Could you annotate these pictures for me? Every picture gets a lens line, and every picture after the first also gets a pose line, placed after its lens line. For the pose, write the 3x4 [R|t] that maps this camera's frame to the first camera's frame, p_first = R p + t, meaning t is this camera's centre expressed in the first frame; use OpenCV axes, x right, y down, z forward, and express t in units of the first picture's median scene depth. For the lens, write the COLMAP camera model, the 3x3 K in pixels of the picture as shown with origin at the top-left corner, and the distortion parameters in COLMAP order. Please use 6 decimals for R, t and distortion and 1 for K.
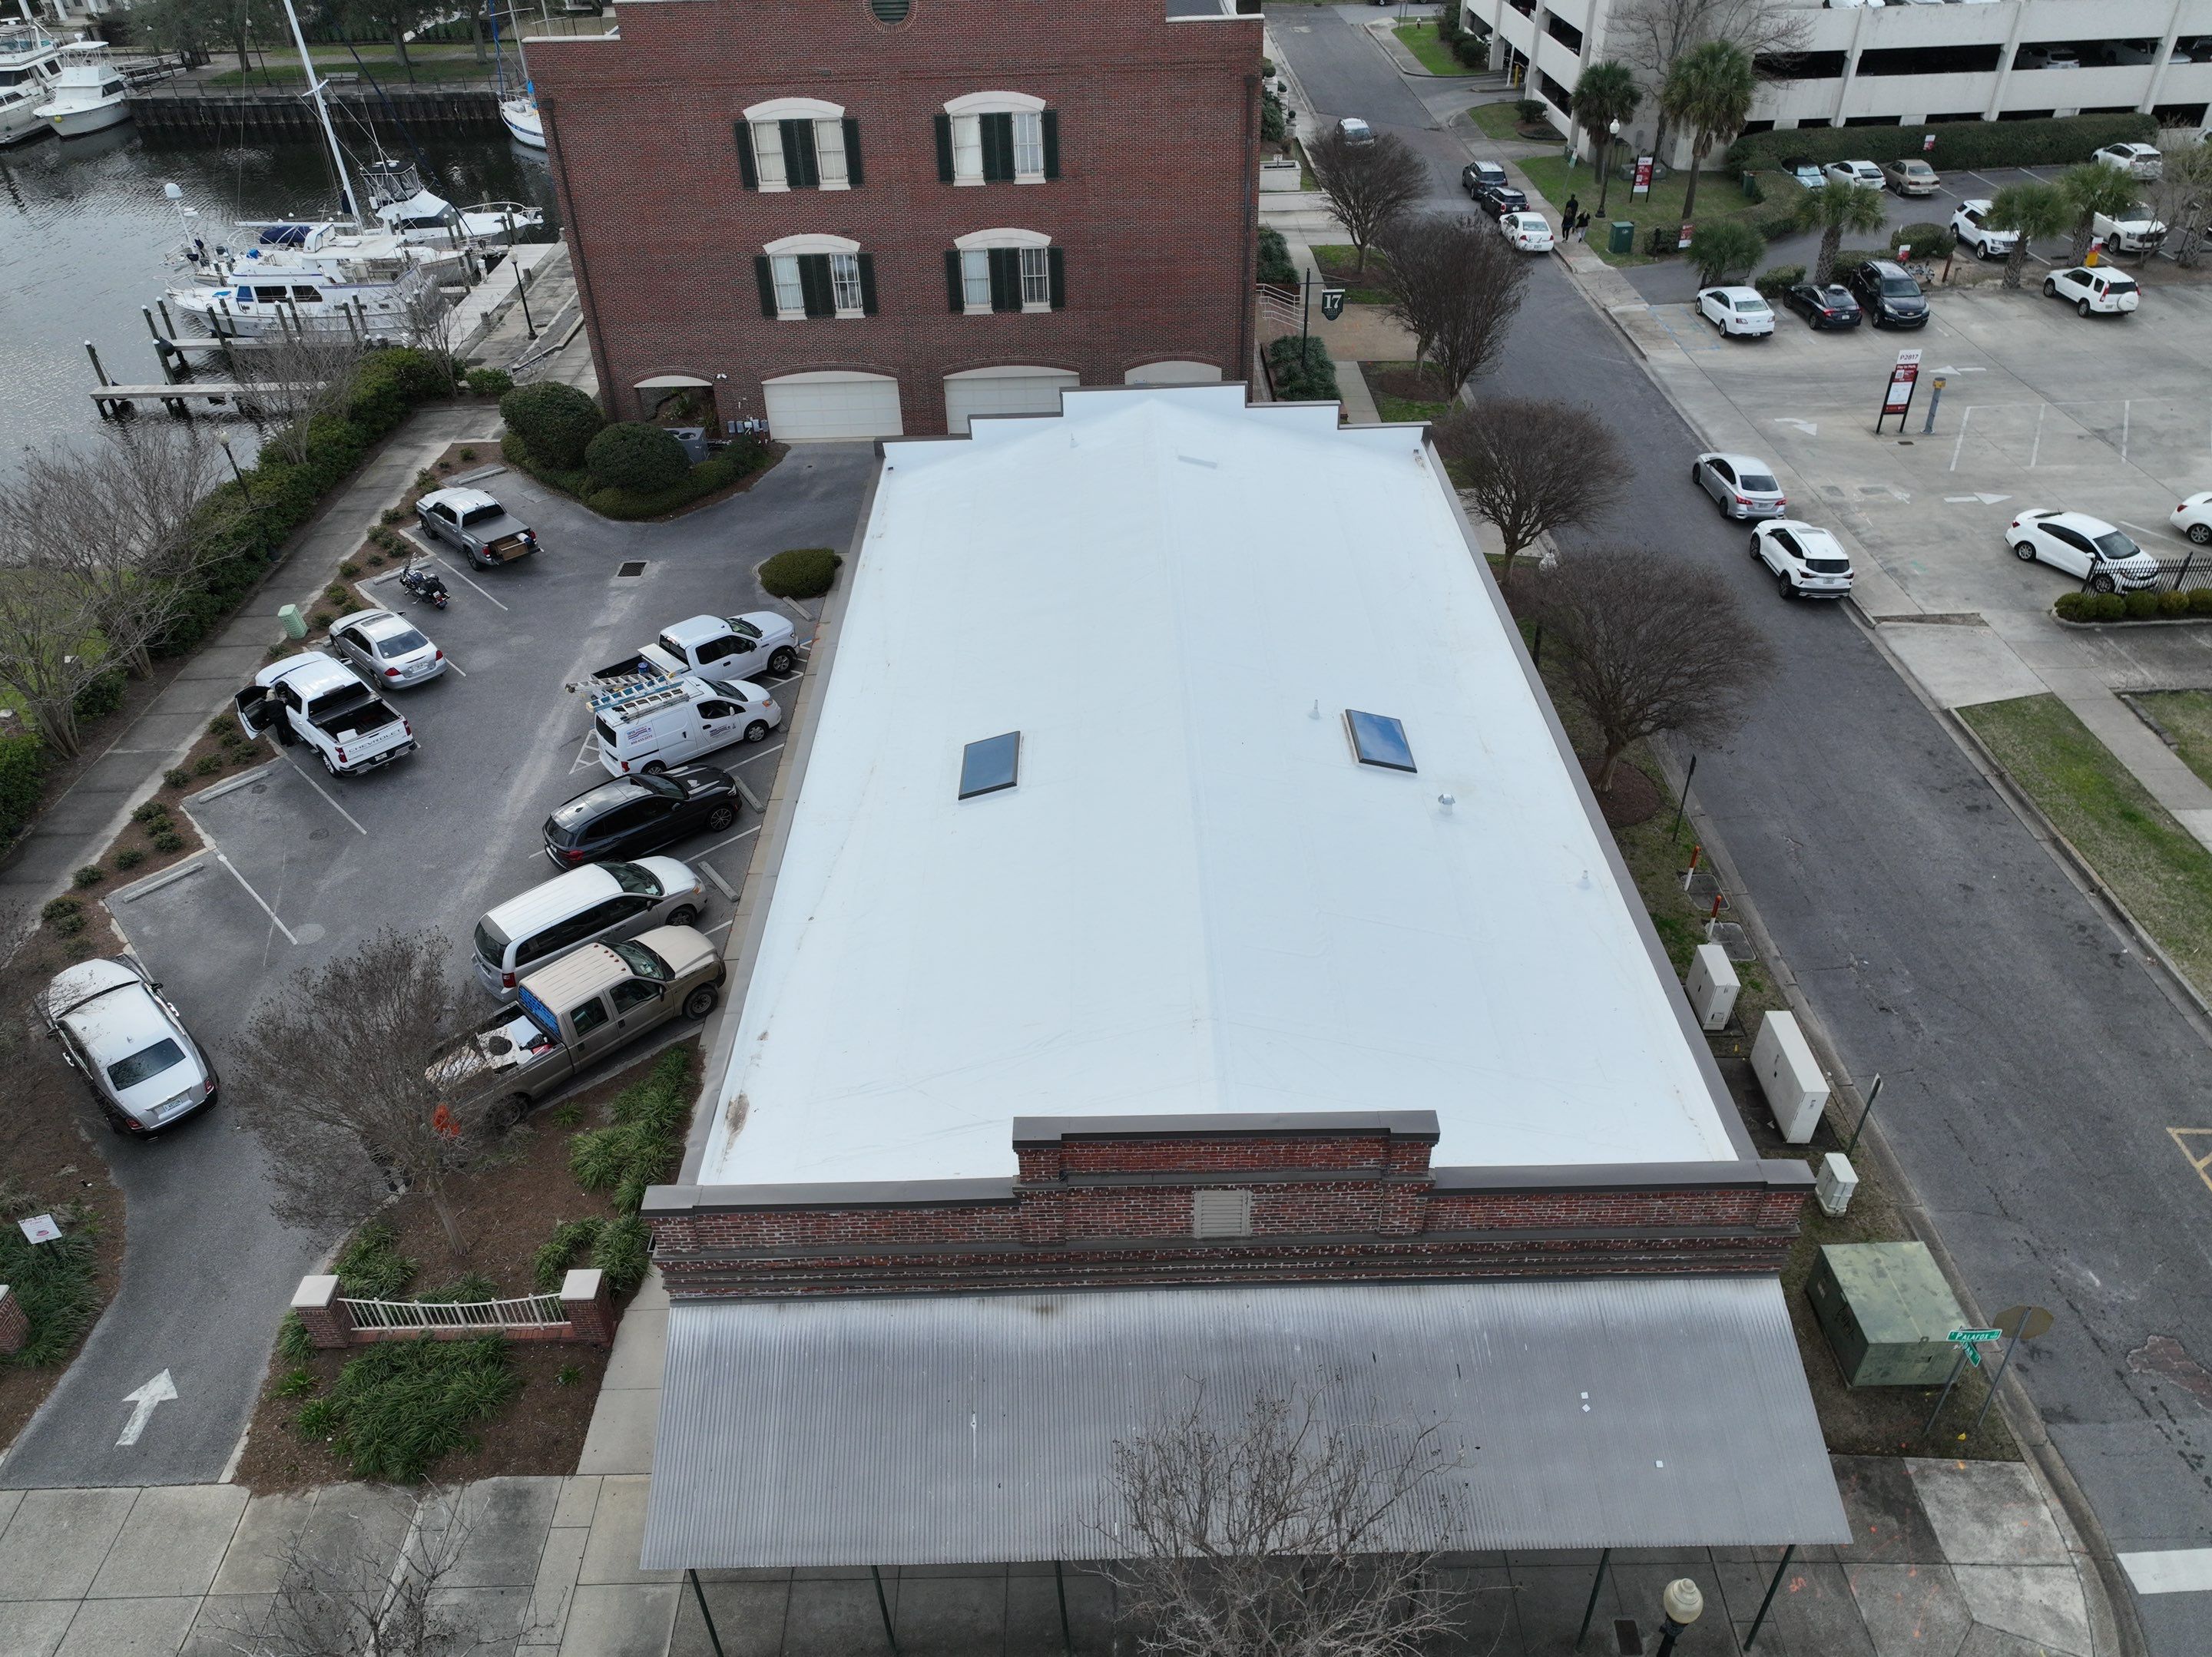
lens RADIAL K [[1562.1, 0, 1101.6], [0, 1562.1, 820.7], [0, 0, 1]] dist [-0.003426, 0.021150]
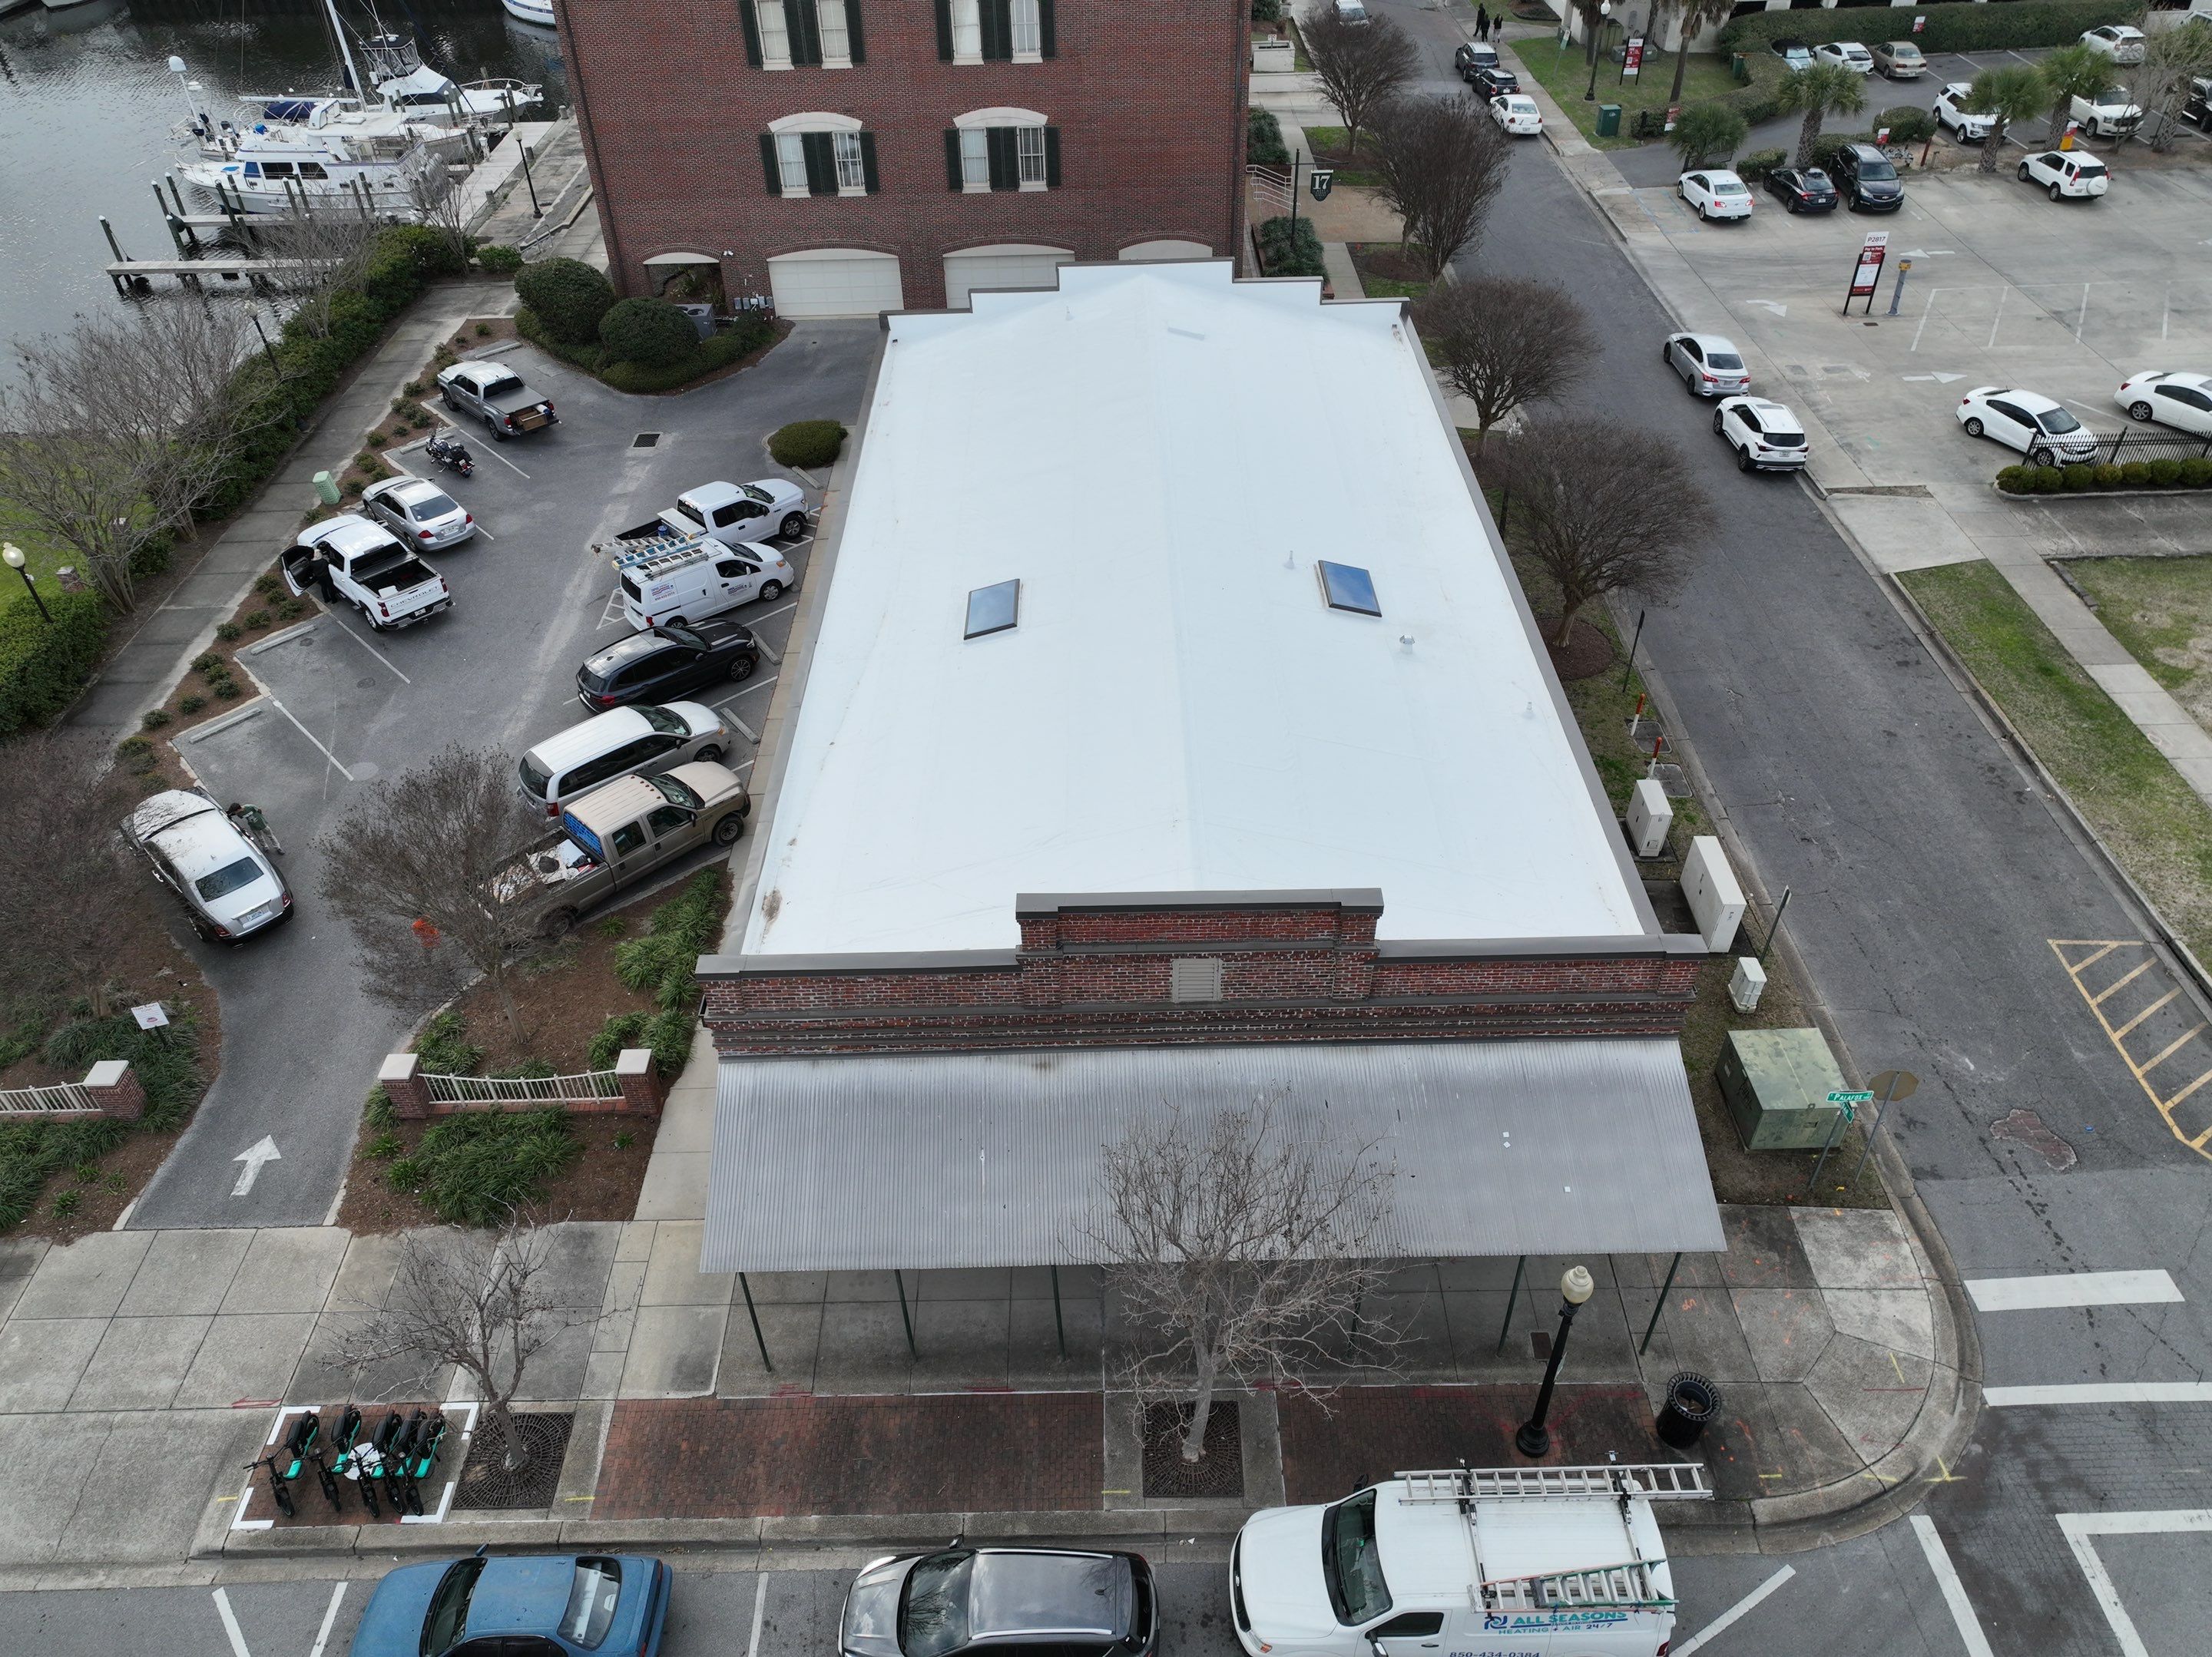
lens RADIAL K [[1562.1, 0, 1101.6], [0, 1562.1, 820.7], [0, 0, 1]] dist [-0.003426, 0.021150]
pose [[0.999988, 0.003061, 0.003942, 0.000775], [-0.003308, 0.997932, 0.064198, 0.027786], [-0.003738, -0.064210, 0.997929, -0.068316]]
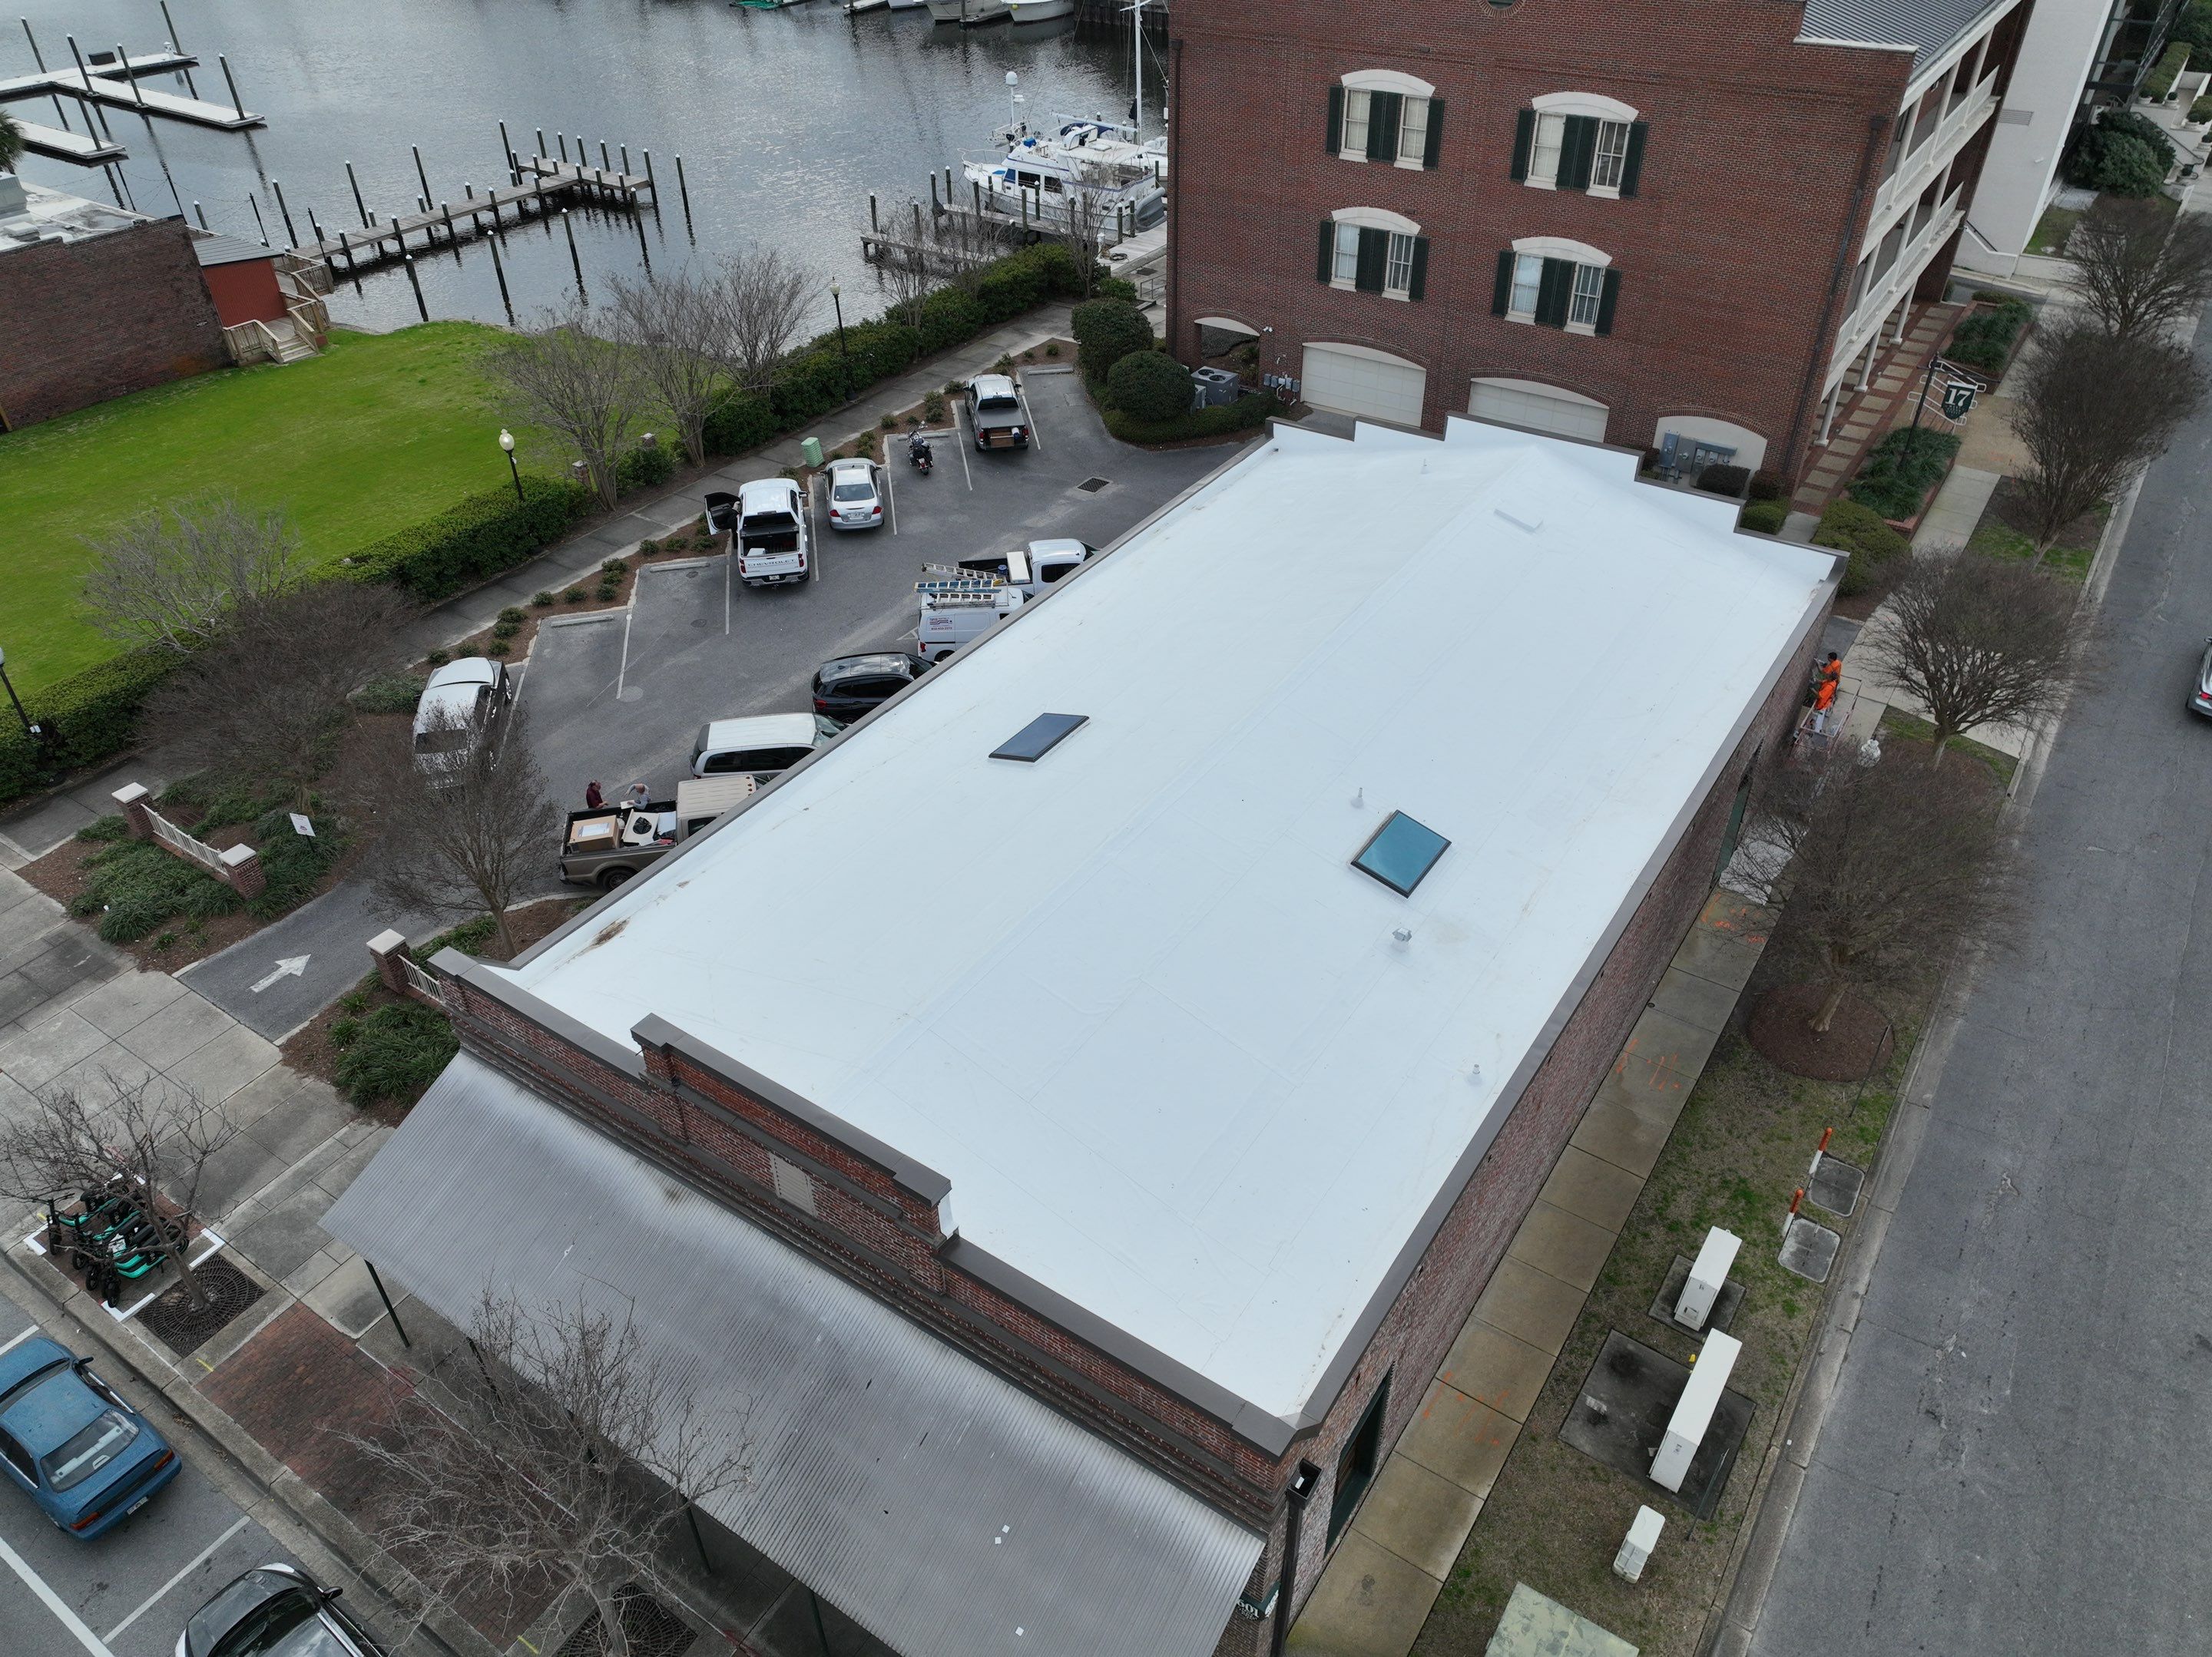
lens RADIAL K [[1562.1, 0, 1101.6], [0, 1562.1, 820.7], [0, 0, 1]] dist [-0.003426, 0.021150]
pose [[0.823726, 0.351171, -0.445146, 0.291465], [-0.337882, 0.934503, 0.111982, -0.075194], [0.455315, 0.058164, 0.888429, 0.071516]]
